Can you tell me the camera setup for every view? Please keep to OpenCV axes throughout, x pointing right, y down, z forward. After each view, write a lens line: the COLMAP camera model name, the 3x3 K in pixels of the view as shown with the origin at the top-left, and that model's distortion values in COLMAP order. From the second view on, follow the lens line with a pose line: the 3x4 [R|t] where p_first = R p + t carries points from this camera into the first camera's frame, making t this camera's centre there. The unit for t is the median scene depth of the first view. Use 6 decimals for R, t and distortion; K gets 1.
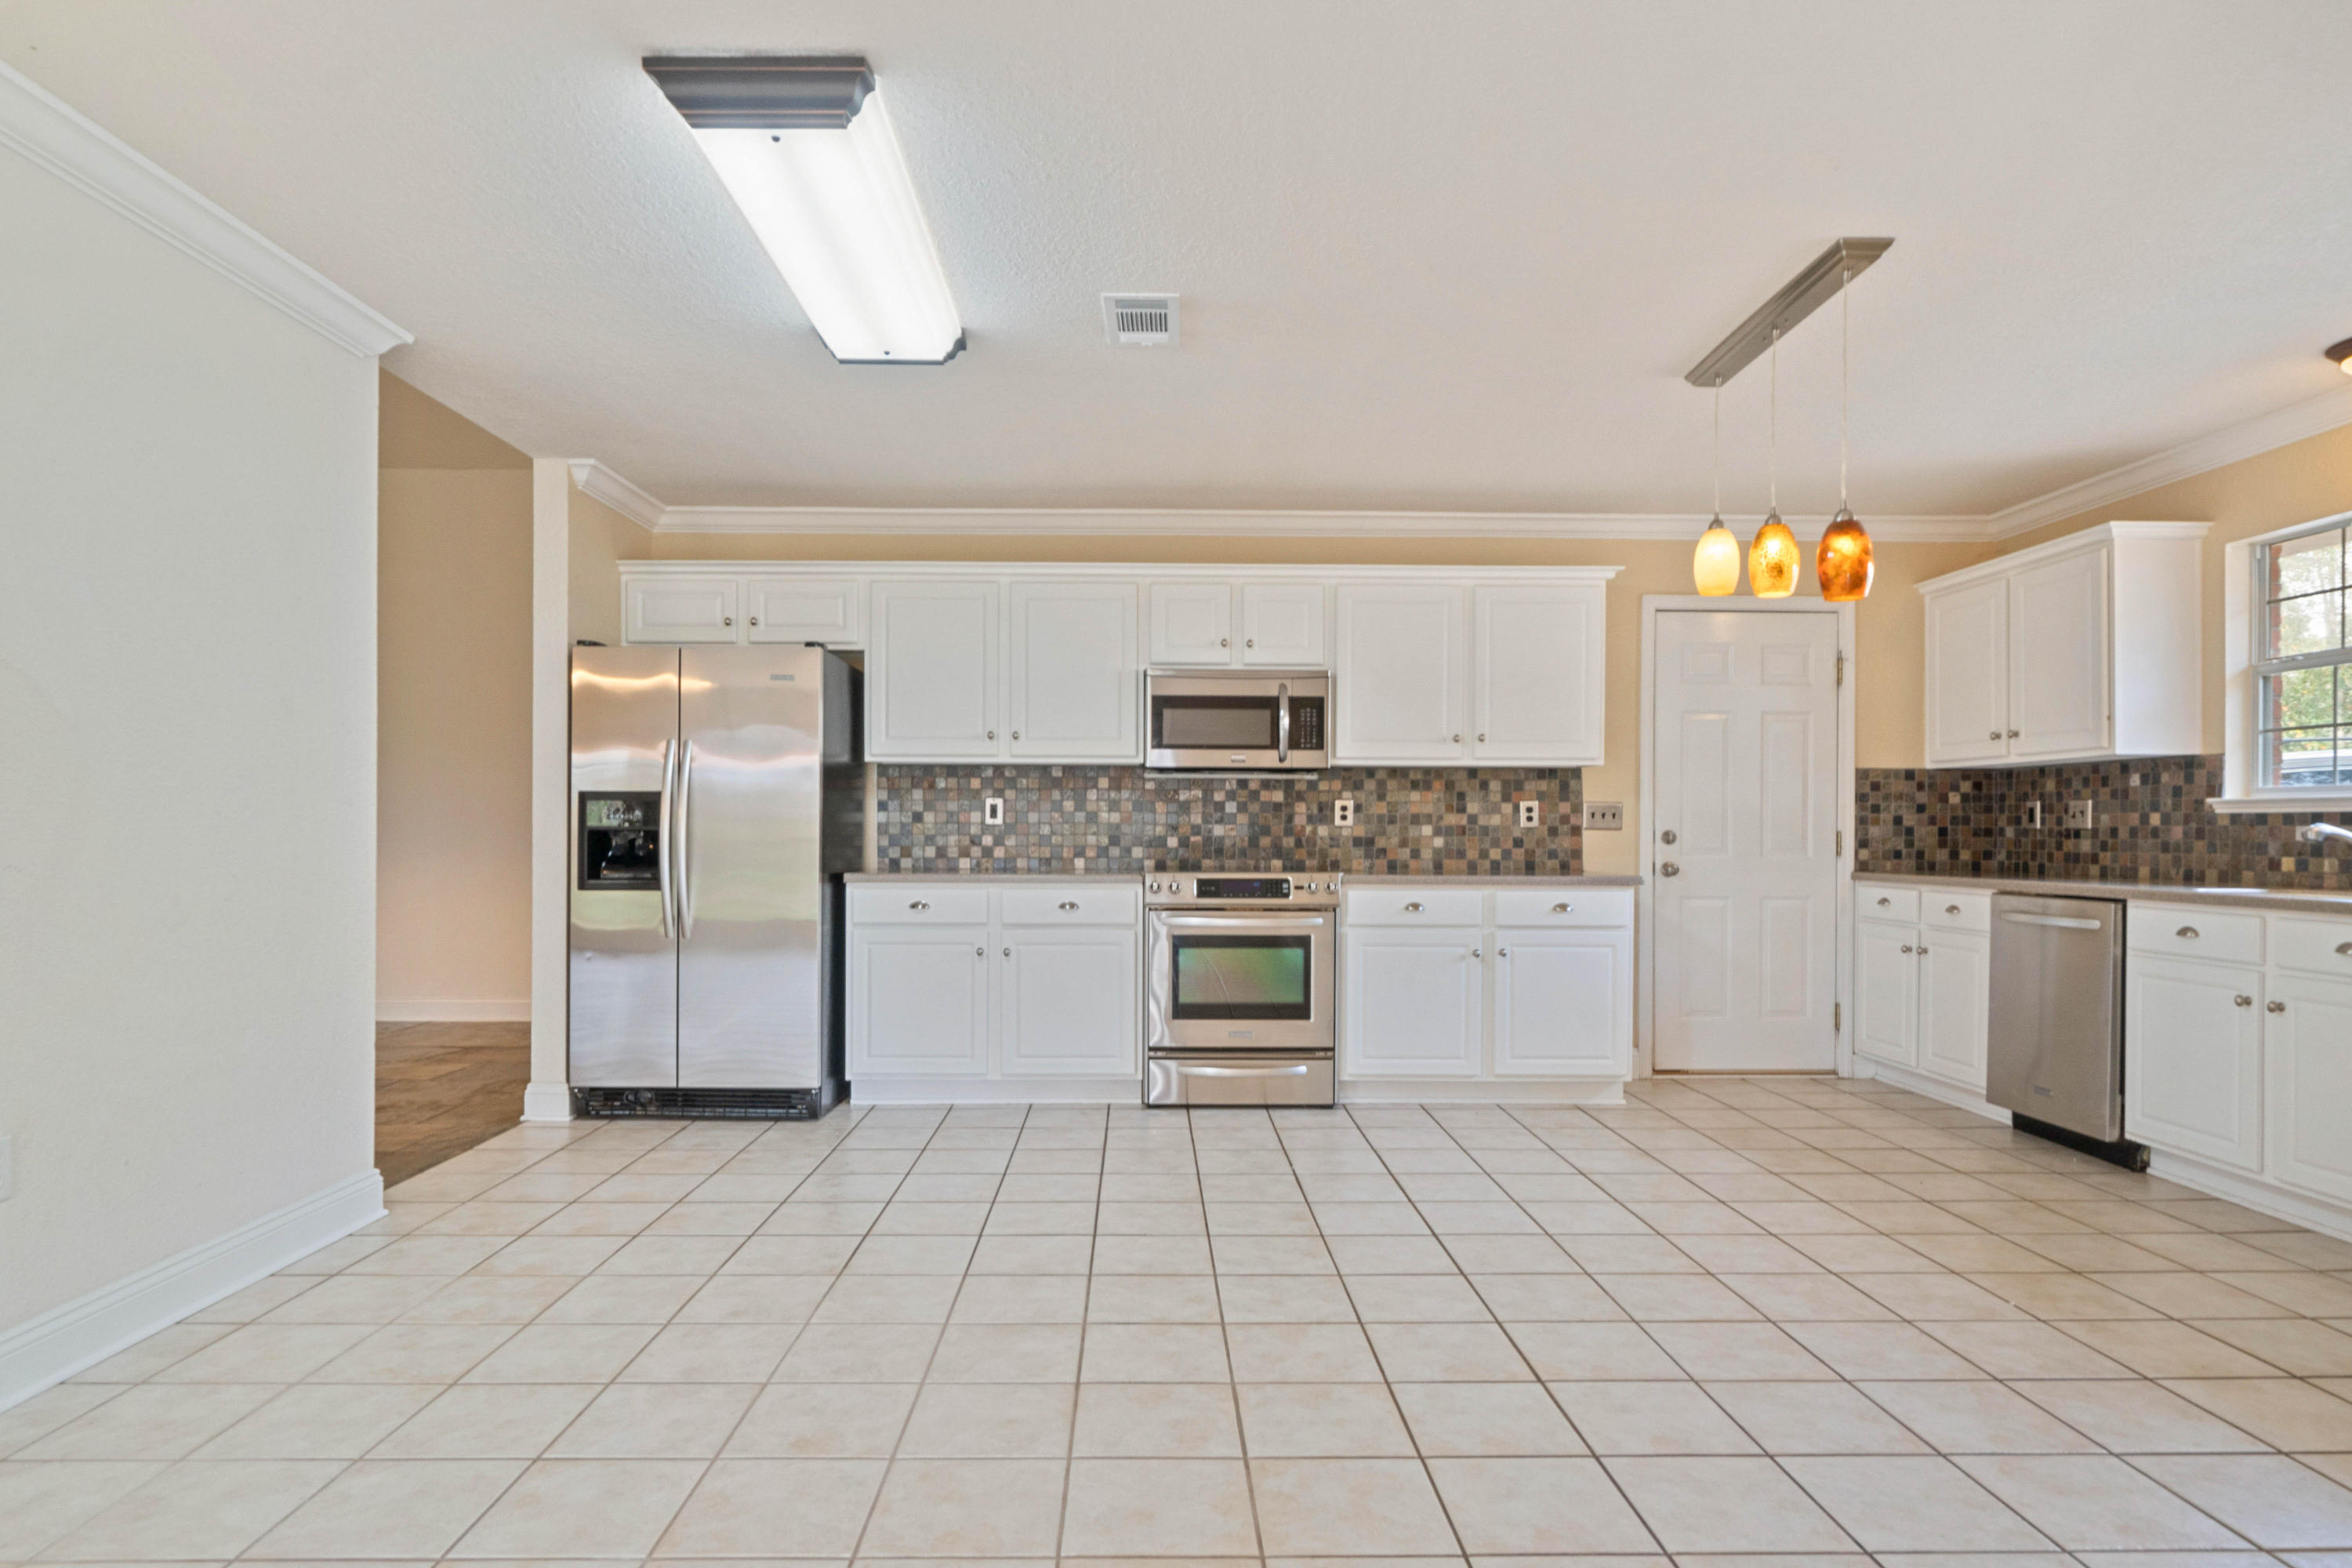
lens RADIAL K [[1284.5, 0, 1146.6], [0, 1284.5, 833.3], [0, 0, 1]] dist [-0.004045, -0.000978]
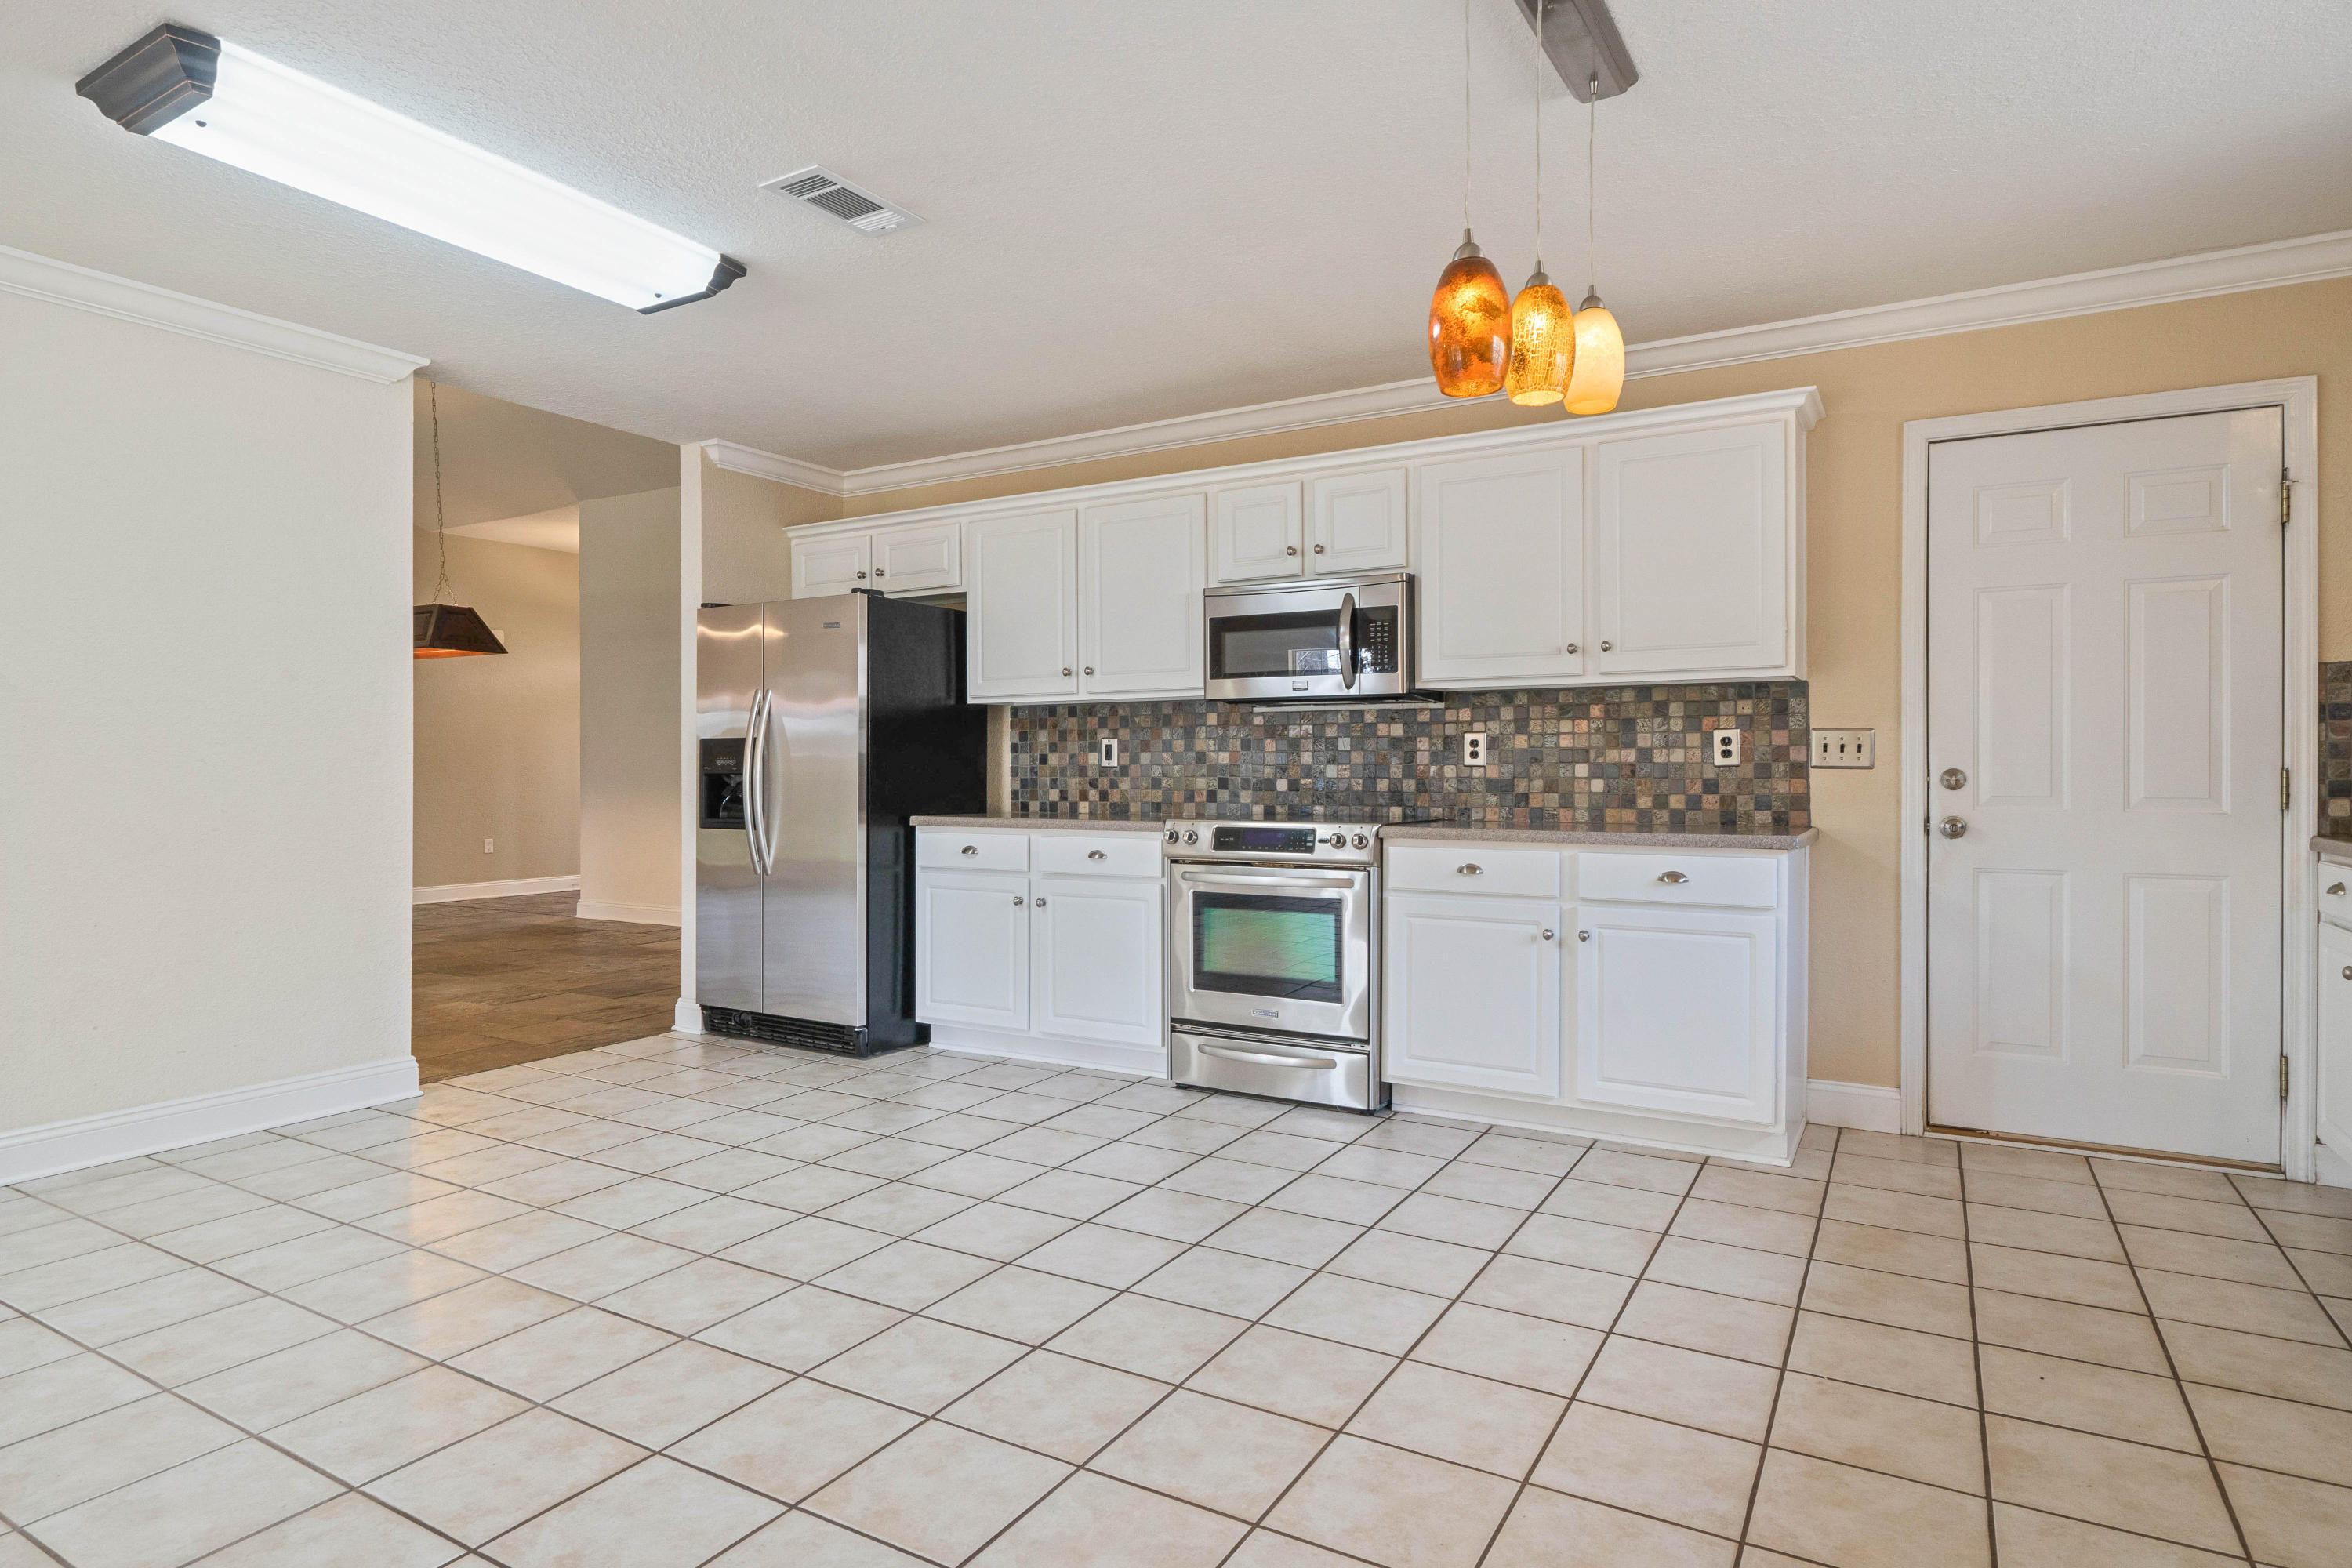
lens RADIAL K [[1284.5, 0, 1162.8], [0, 1284.5, 775.5], [0, 0, 1]] dist [-0.004045, -0.000978]
pose [[0.854790, -0.002681, -0.518966, 0.403465], [0.002415, 0.999996, -0.001189, 0.001160], [0.518968, -0.000237, 0.854794, 0.216942]]
